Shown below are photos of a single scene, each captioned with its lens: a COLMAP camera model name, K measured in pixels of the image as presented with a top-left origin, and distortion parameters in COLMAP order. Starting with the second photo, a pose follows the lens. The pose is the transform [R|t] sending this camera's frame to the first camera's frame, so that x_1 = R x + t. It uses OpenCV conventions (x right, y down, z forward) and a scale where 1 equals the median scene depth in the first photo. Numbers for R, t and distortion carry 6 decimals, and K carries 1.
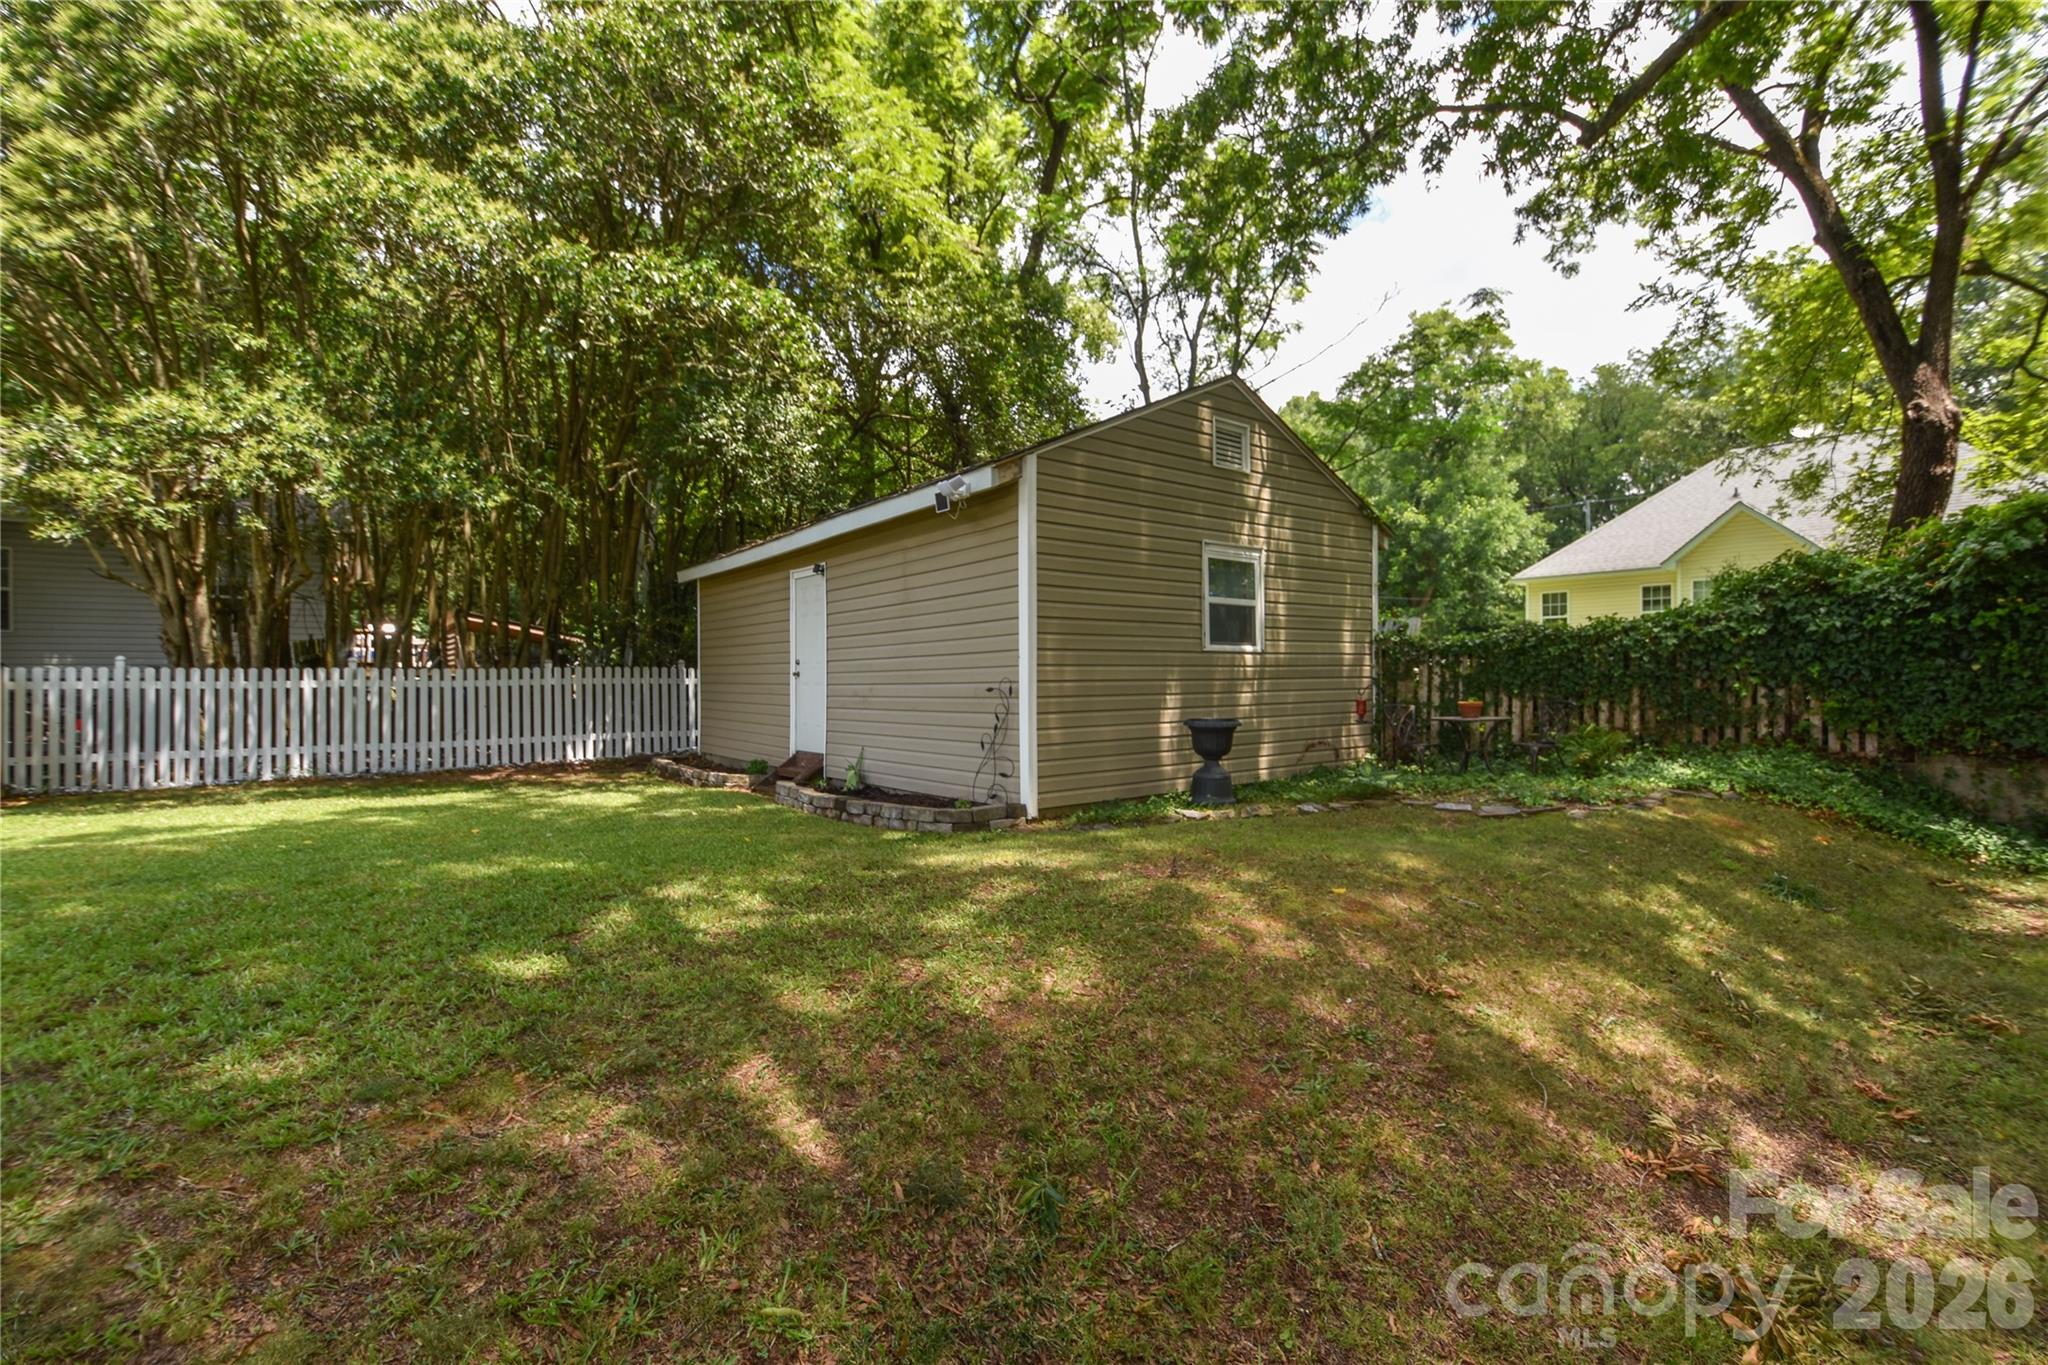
lens RADIAL K [[896.2, 0, 1055.4], [0, 896.2, 692.0], [0, 0, 1]] dist [-0.001417, -0.000603]
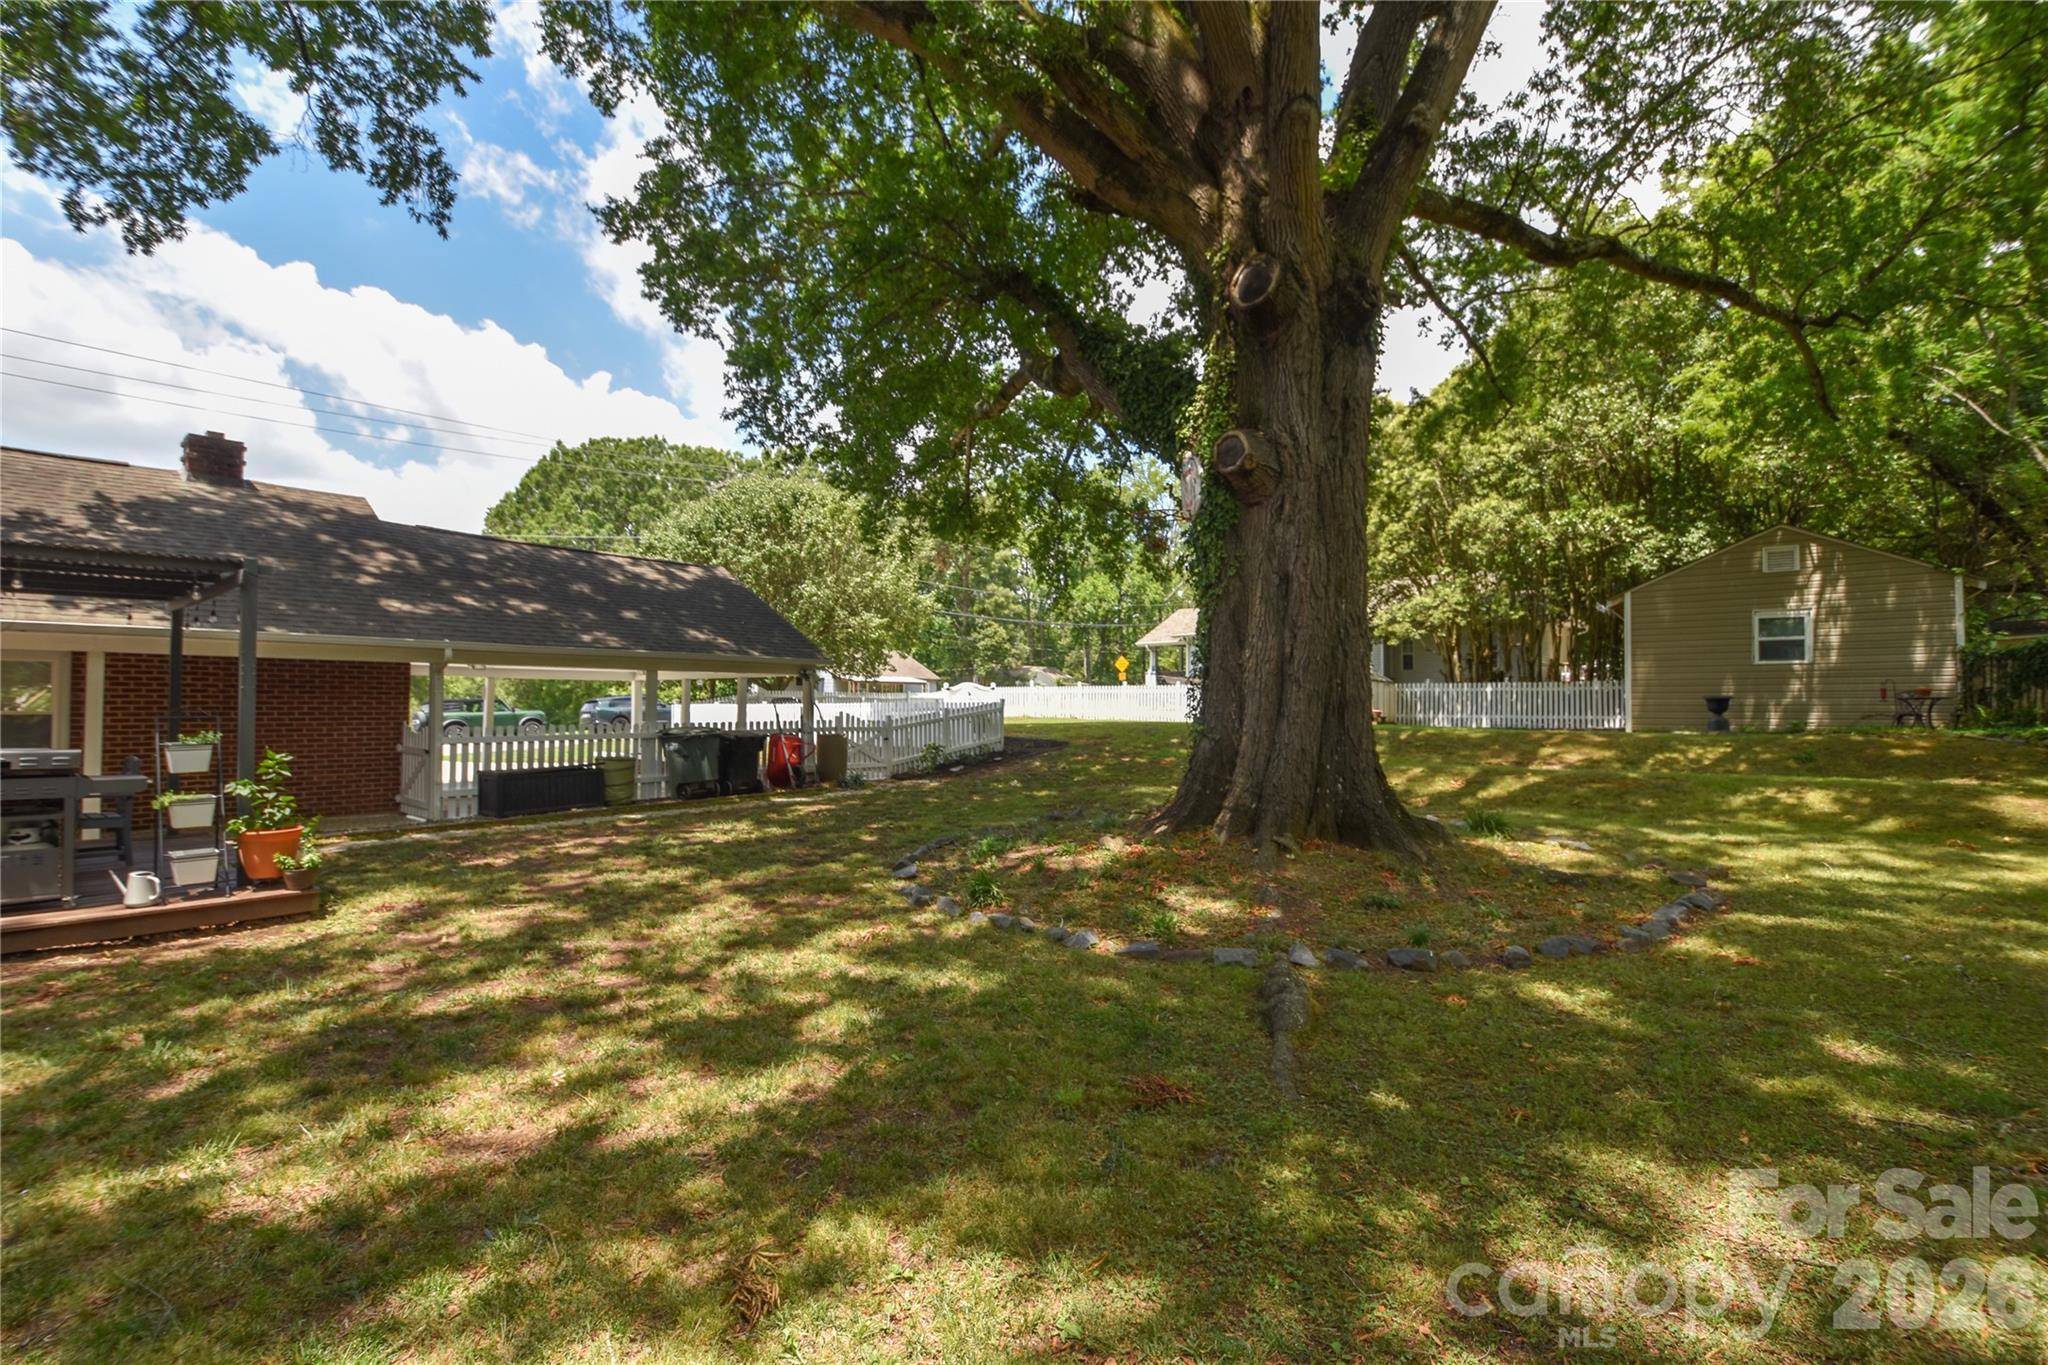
lens RADIAL K [[896.2, 0, 1055.4], [0, 896.2, 692.0], [0, 0, 1]] dist [-0.001417, -0.000603]
pose [[0.249606, -0.008550, -0.968310, 1.625461], [-0.009919, 0.999886, -0.011386, 0.051572], [0.968297, 0.012447, 0.249493, -0.973703]]
